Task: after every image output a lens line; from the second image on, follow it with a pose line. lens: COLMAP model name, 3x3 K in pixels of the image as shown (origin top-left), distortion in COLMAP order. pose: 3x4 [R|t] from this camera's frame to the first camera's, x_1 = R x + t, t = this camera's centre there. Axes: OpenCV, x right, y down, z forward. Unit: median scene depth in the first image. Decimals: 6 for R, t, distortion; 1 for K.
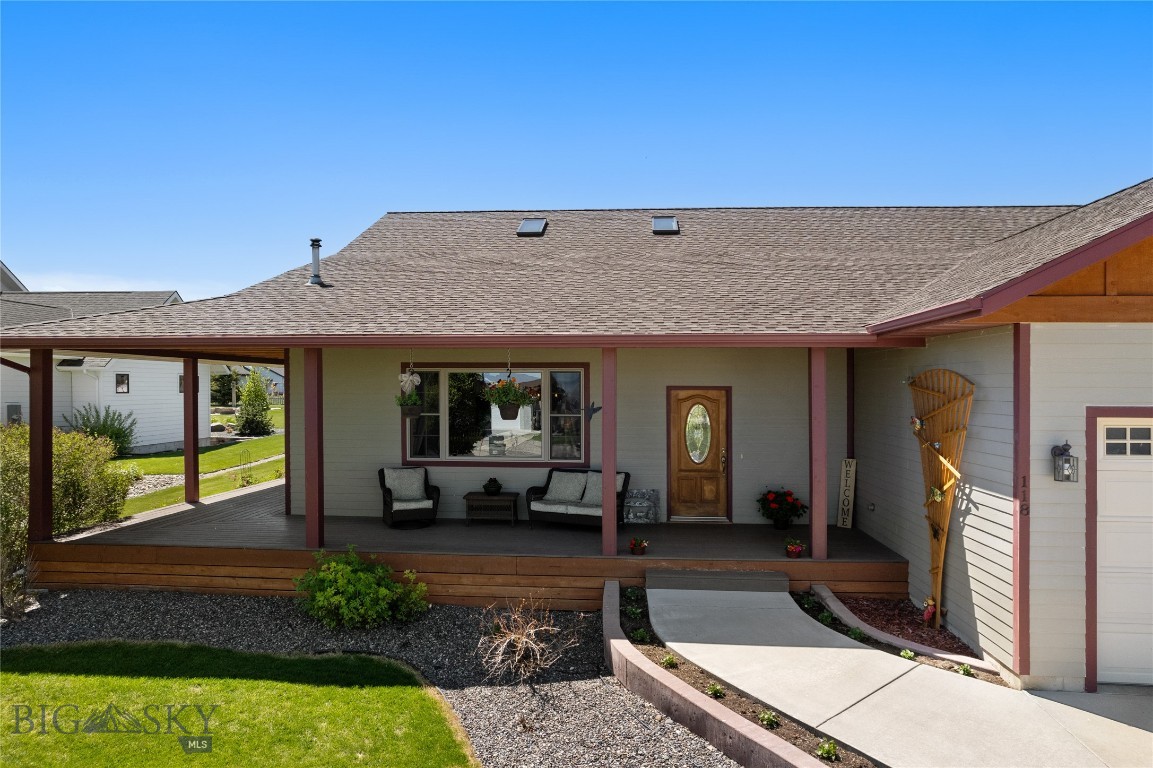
lens RADIAL K [[743.2, 0, 570.9], [0, 743.2, 394.3], [0, 0, 1]] dist [-0.075920, 0.067250]
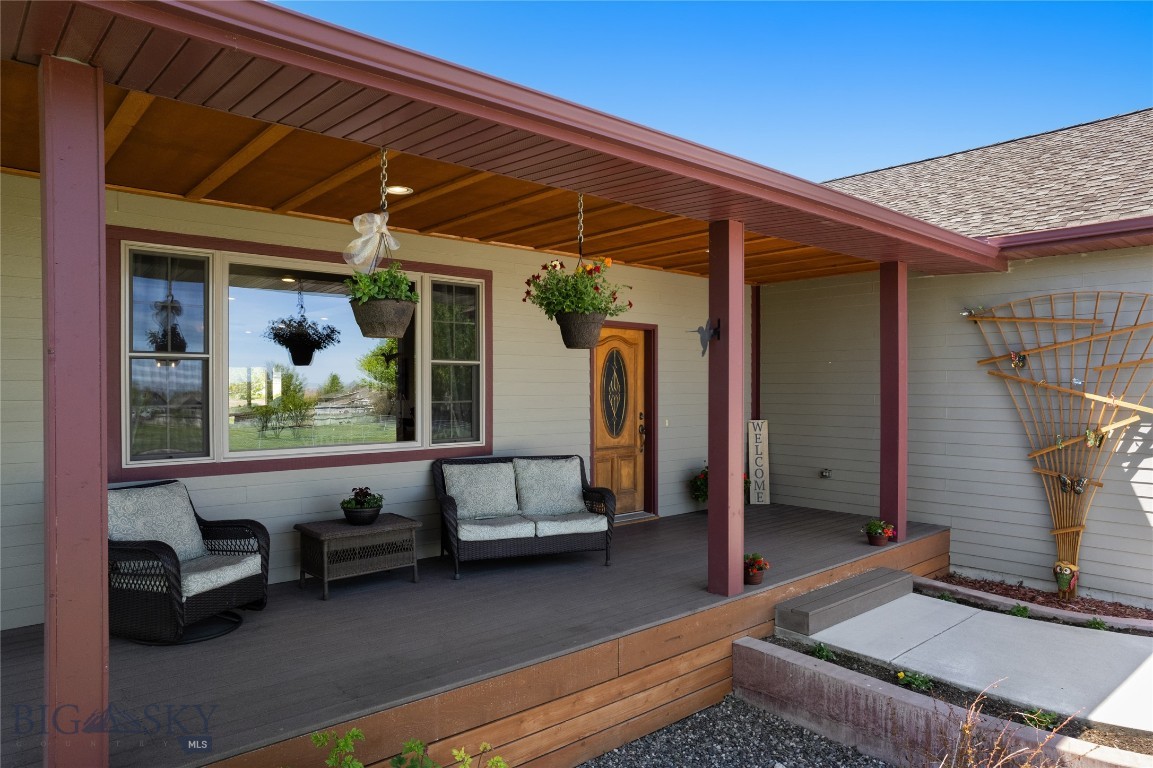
lens RADIAL K [[743.2, 0, 574.9], [0, 743.2, 381.6], [0, 0, 1]] dist [-0.075920, 0.067250]
pose [[0.695085, -0.000068, 0.718928, -0.352690], [0.007947, 0.999940, -0.007589, 0.049130], [-0.718884, 0.010988, 0.695043, 0.569310]]
